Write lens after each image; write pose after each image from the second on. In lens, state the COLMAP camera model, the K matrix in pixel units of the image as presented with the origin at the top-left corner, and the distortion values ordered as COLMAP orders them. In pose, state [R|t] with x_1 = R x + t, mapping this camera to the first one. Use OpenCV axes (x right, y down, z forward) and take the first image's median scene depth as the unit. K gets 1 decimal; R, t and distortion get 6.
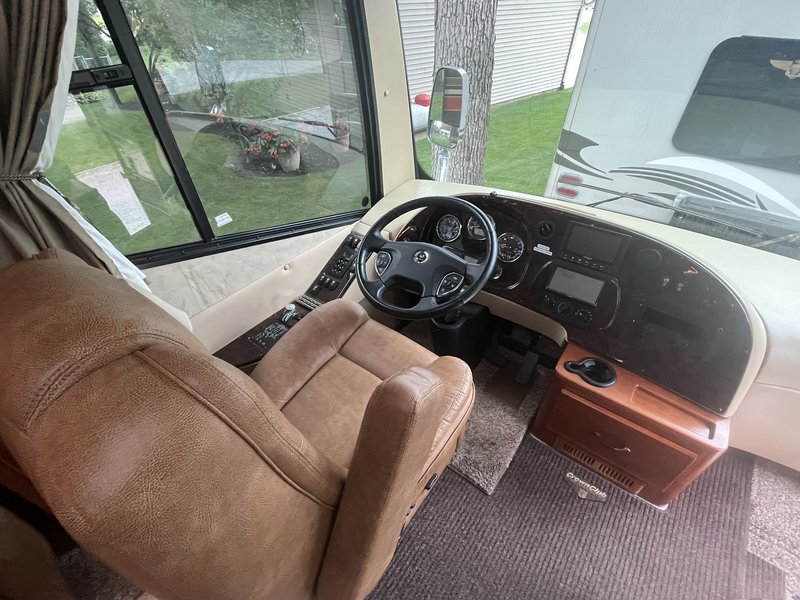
lens RADIAL K [[369.0, 0, 399.4], [0, 369.0, 299.9], [0, 0, 1]] dist [-0.005716, -0.000611]
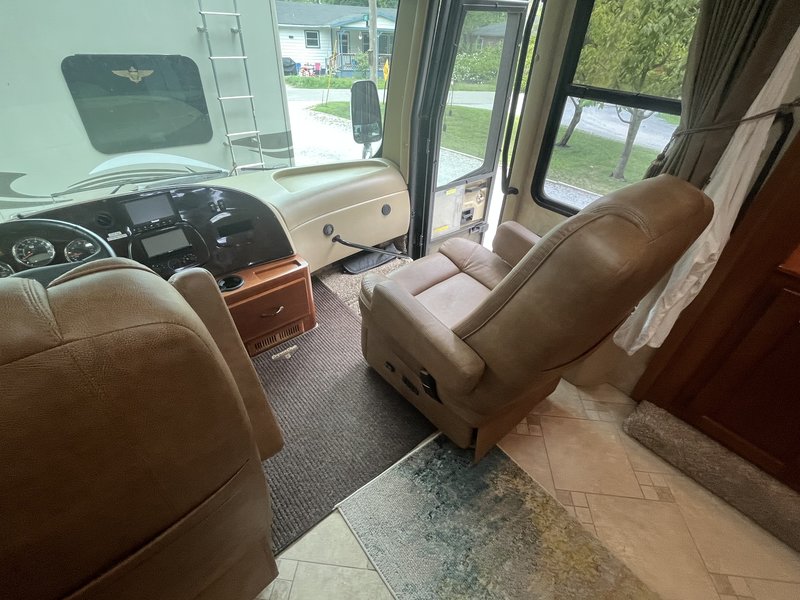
lens RADIAL K [[369.0, 0, 403.8], [0, 369.0, 300.9], [0, 0, 1]] dist [-0.005716, -0.000611]
pose [[0.200301, -0.562064, 0.802473, -0.447729], [0.600313, 0.717716, 0.352858, 0.136463], [-0.774276, 0.411057, 0.481174, -0.131521]]
